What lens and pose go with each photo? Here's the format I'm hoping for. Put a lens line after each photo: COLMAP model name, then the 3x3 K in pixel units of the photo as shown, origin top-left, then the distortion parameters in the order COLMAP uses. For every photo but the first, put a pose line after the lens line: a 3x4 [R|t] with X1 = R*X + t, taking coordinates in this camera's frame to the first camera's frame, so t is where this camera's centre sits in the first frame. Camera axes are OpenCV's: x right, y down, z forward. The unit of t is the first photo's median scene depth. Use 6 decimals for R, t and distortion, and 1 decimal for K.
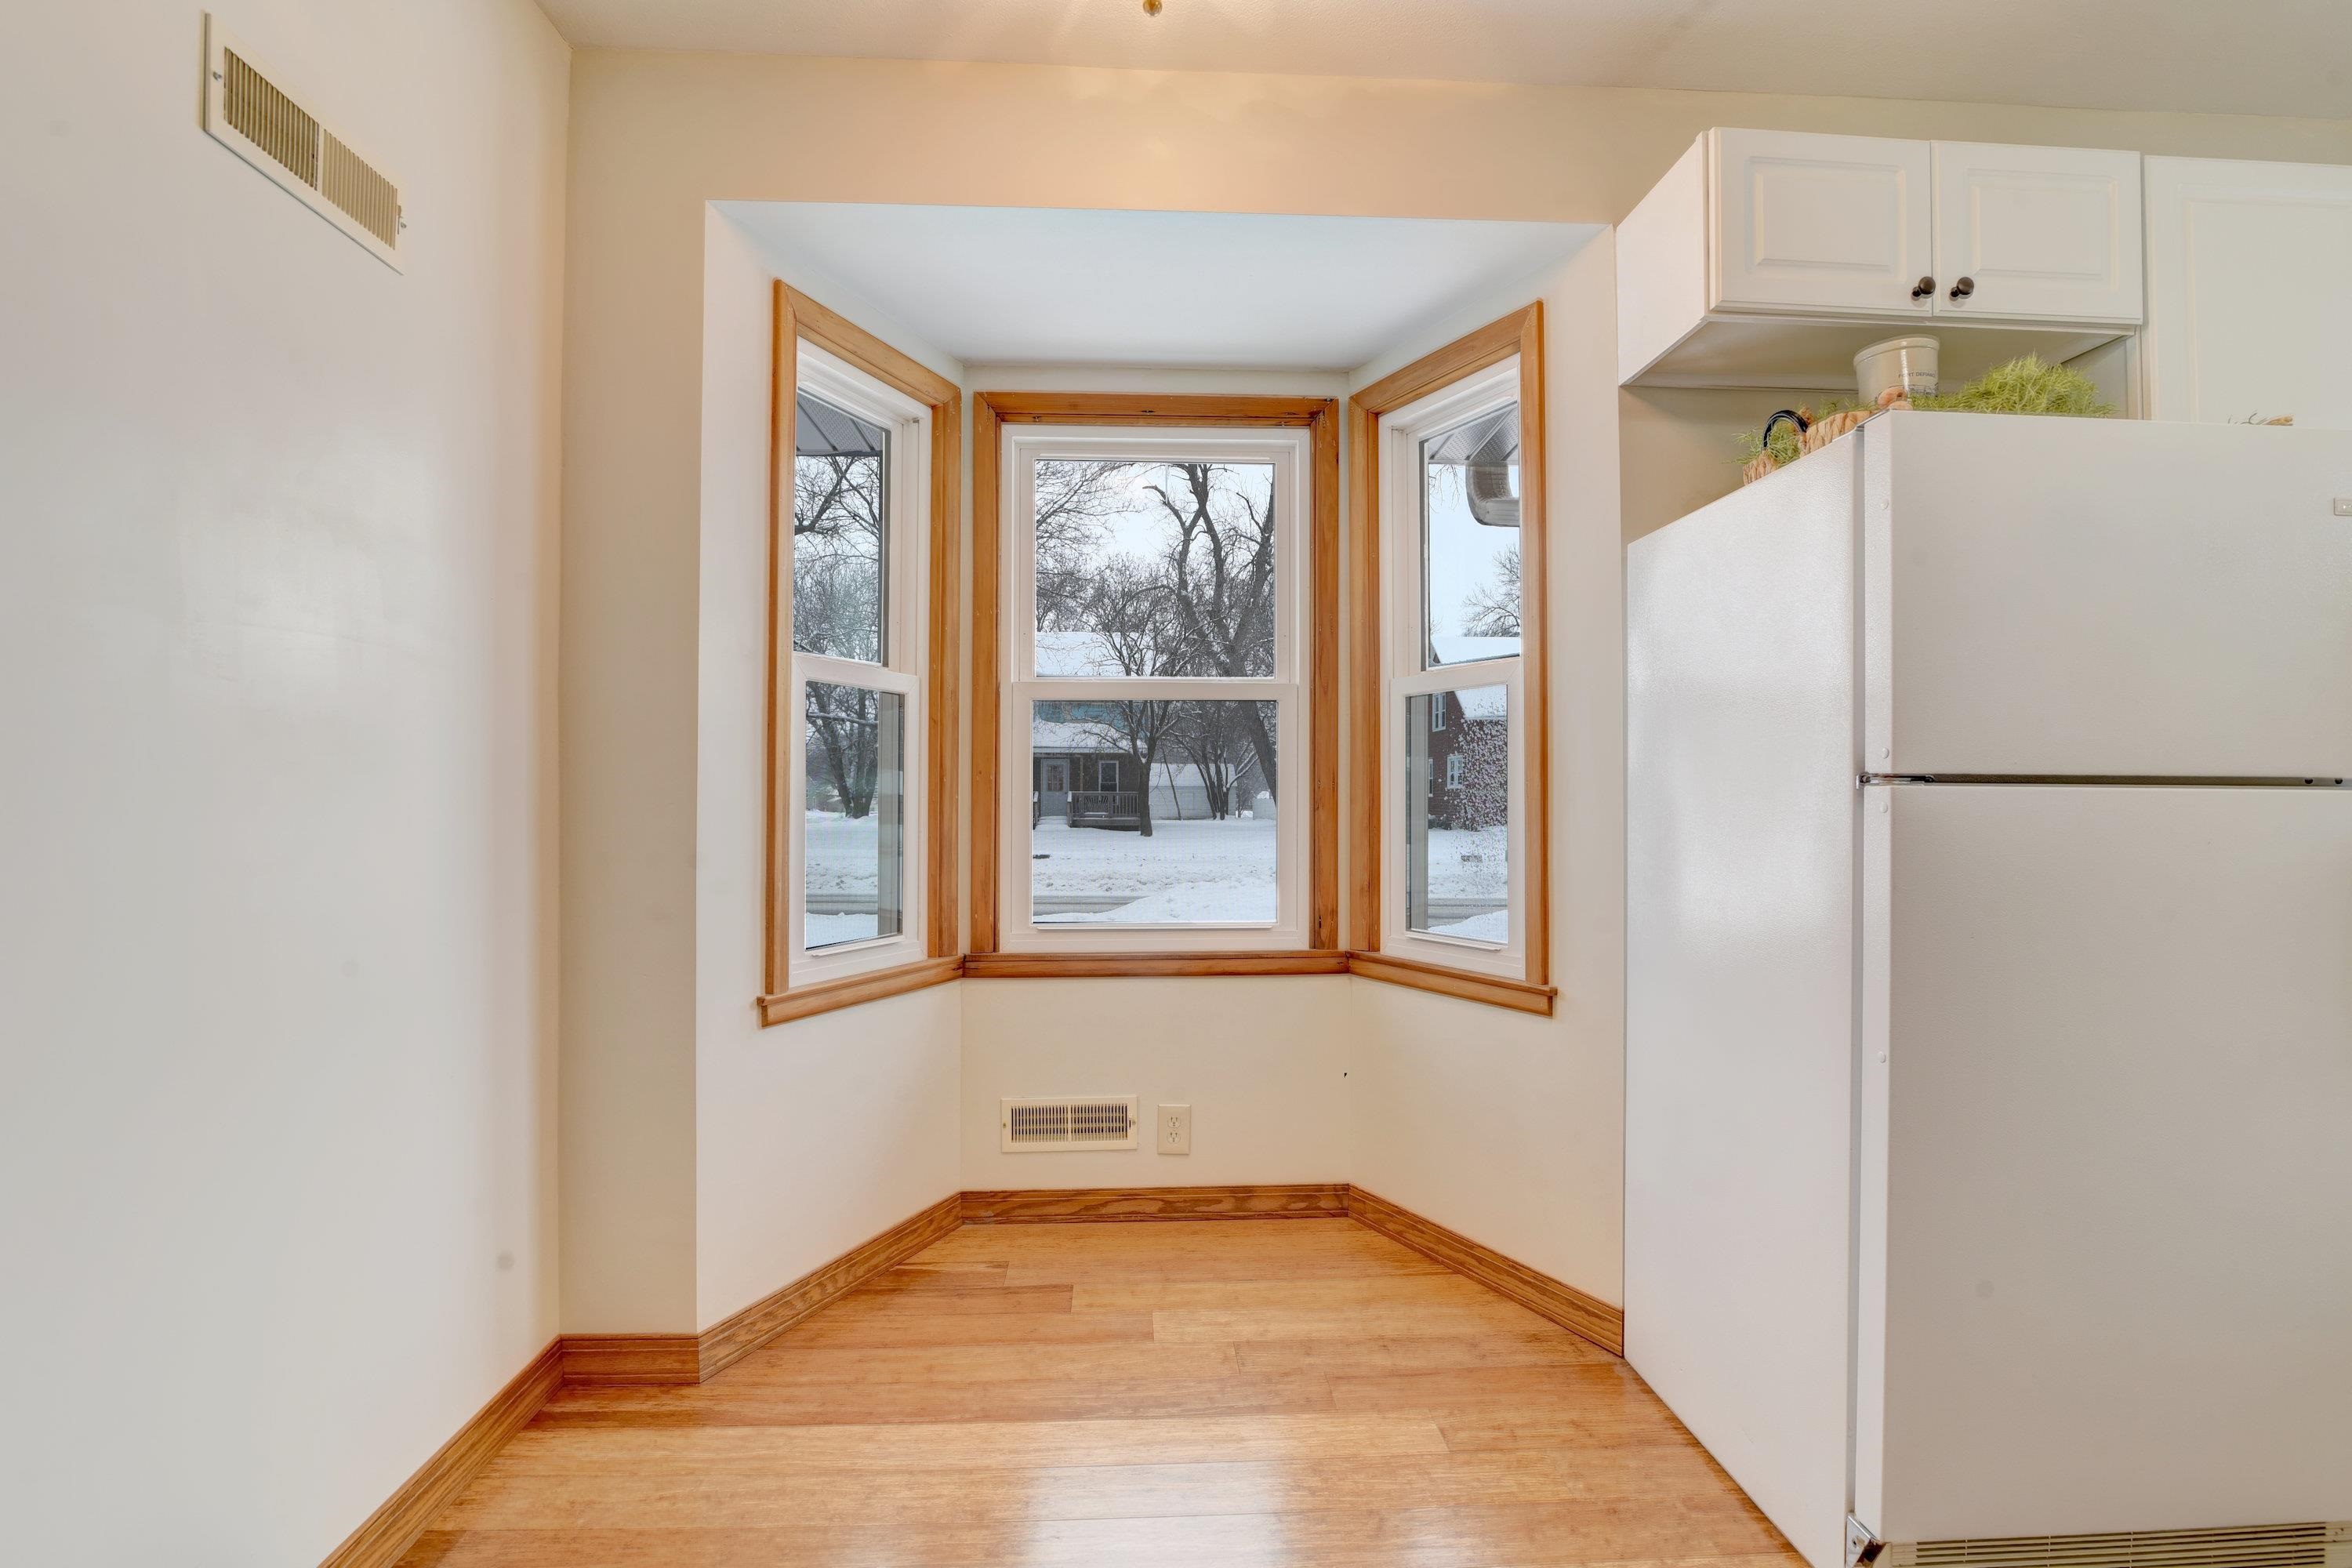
lens RADIAL K [[1069.3, 0, 1170.7], [0, 1069.3, 792.6], [0, 0, 1]] dist [-0.026940, 0.000324]
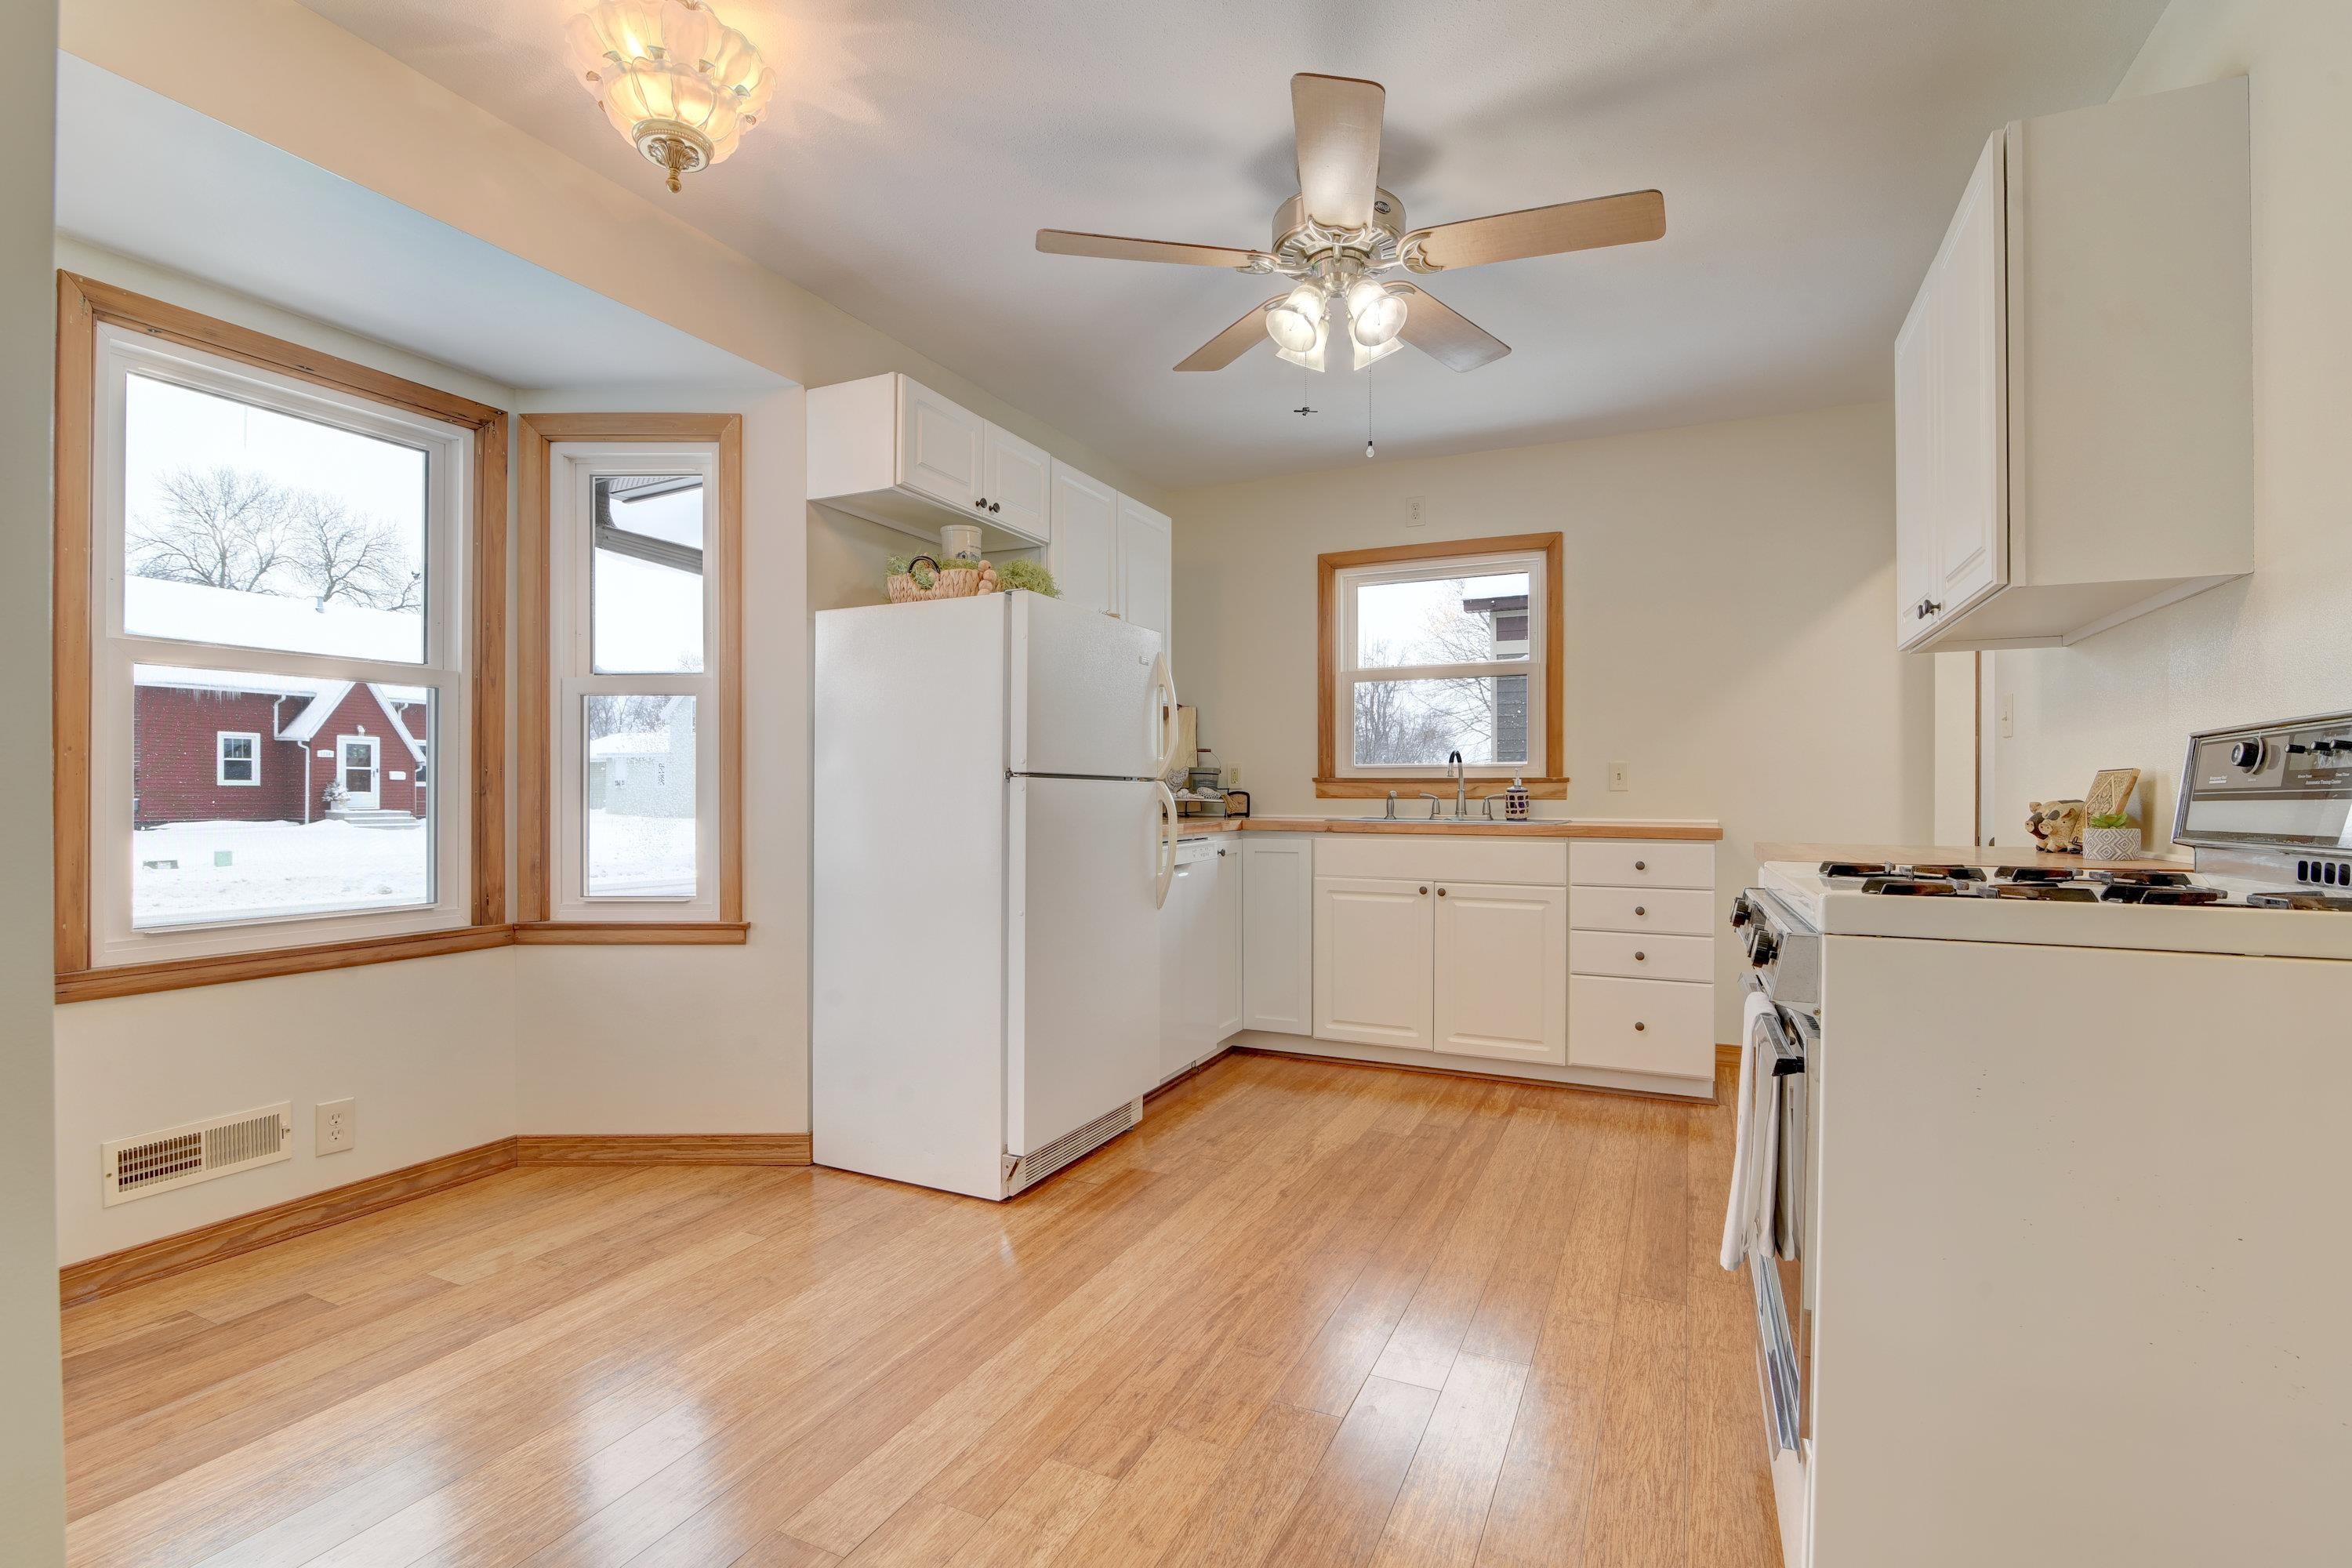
lens RADIAL K [[1069.3, 0, 1178.5], [0, 1069.3, 795.7], [0, 0, 1]] dist [-0.026940, 0.000324]
pose [[0.470022, -0.000889, 0.882654, -0.524867], [-0.007877, 0.999955, 0.005202, 0.007755], [-0.882619, -0.009398, 0.469994, -0.117144]]
